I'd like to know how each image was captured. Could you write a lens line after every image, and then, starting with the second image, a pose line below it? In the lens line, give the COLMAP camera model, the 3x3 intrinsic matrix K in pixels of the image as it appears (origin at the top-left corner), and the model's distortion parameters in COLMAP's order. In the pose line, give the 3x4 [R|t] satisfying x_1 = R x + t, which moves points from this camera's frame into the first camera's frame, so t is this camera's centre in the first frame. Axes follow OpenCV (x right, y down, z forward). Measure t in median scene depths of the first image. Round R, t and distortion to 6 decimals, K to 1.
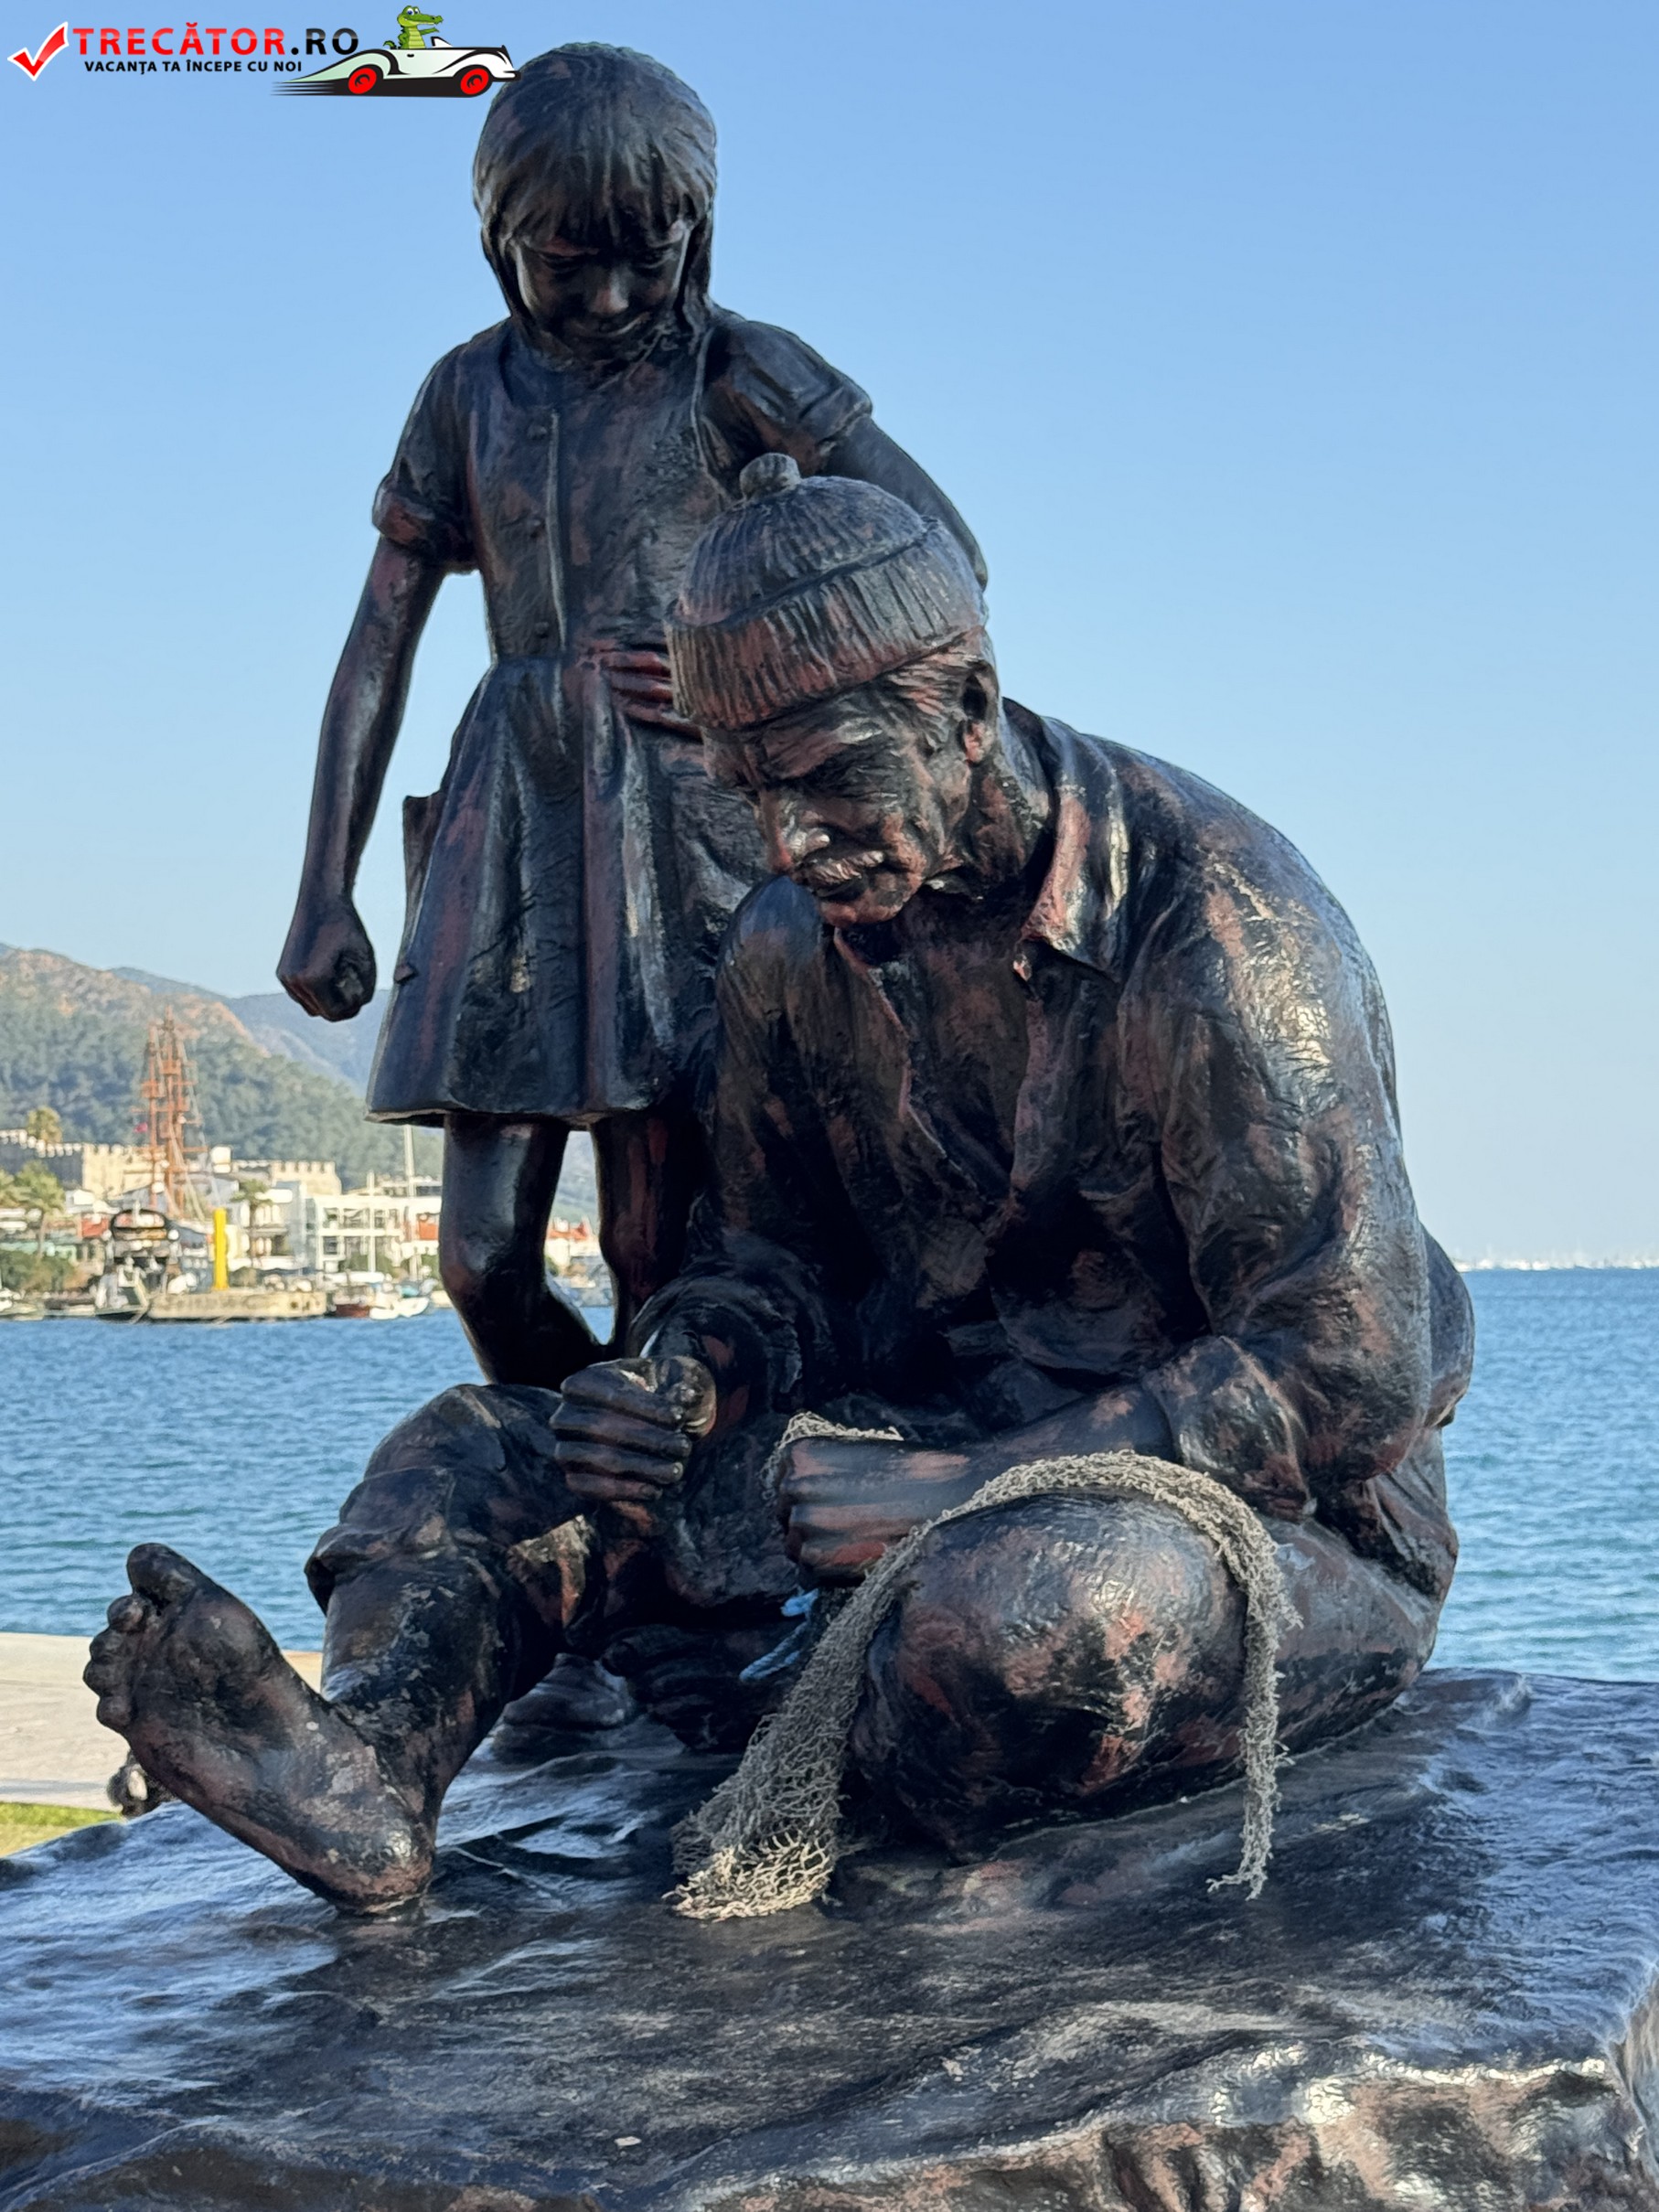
lens RADIAL K [[4243.3, 0, 829.5], [0, 4243.3, 1106.0], [0, 0, 1]] dist [0.176132, -0.322548]
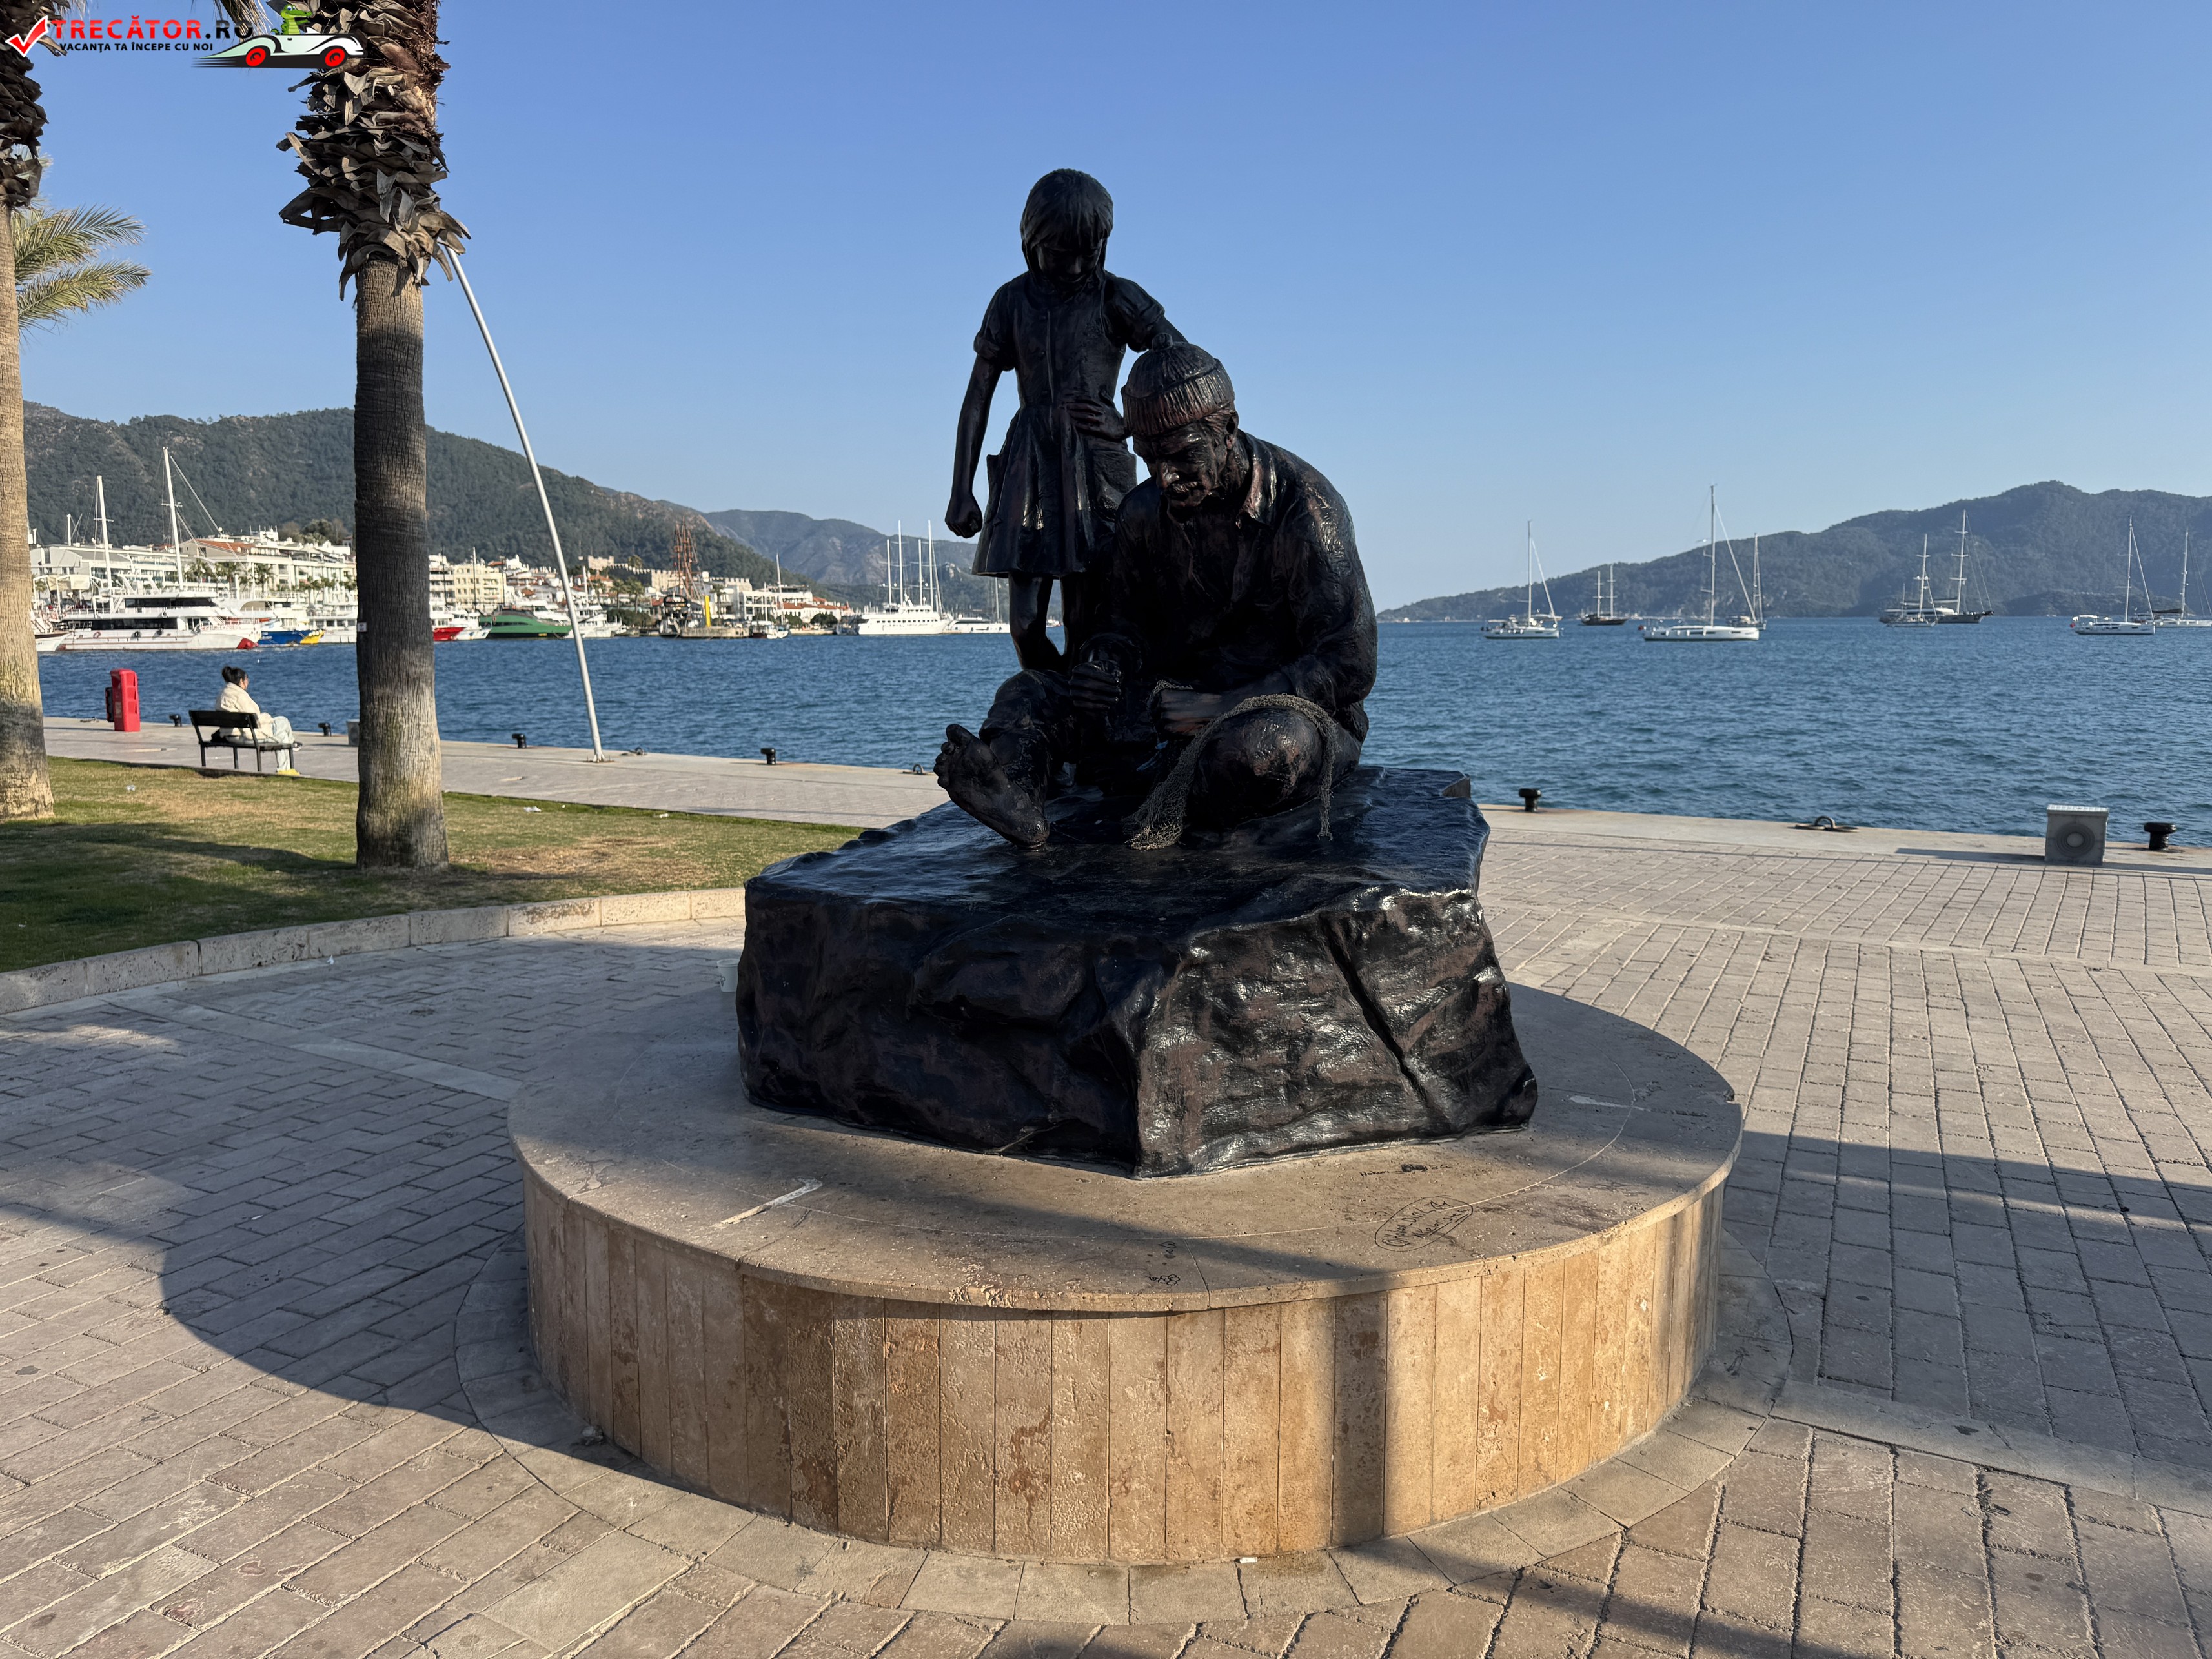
lens RADIAL K [[1551.9, 0, 1106.0], [0, 1551.9, 829.5], [0, 0, 1]] dist [0.110173, -0.001206]
pose [[0.993256, -0.007020, 0.115727, -0.166659], [-0.012758, 0.985487, 0.169271, -0.006442], [-0.115236, -0.169606, 0.978751, -0.053973]]
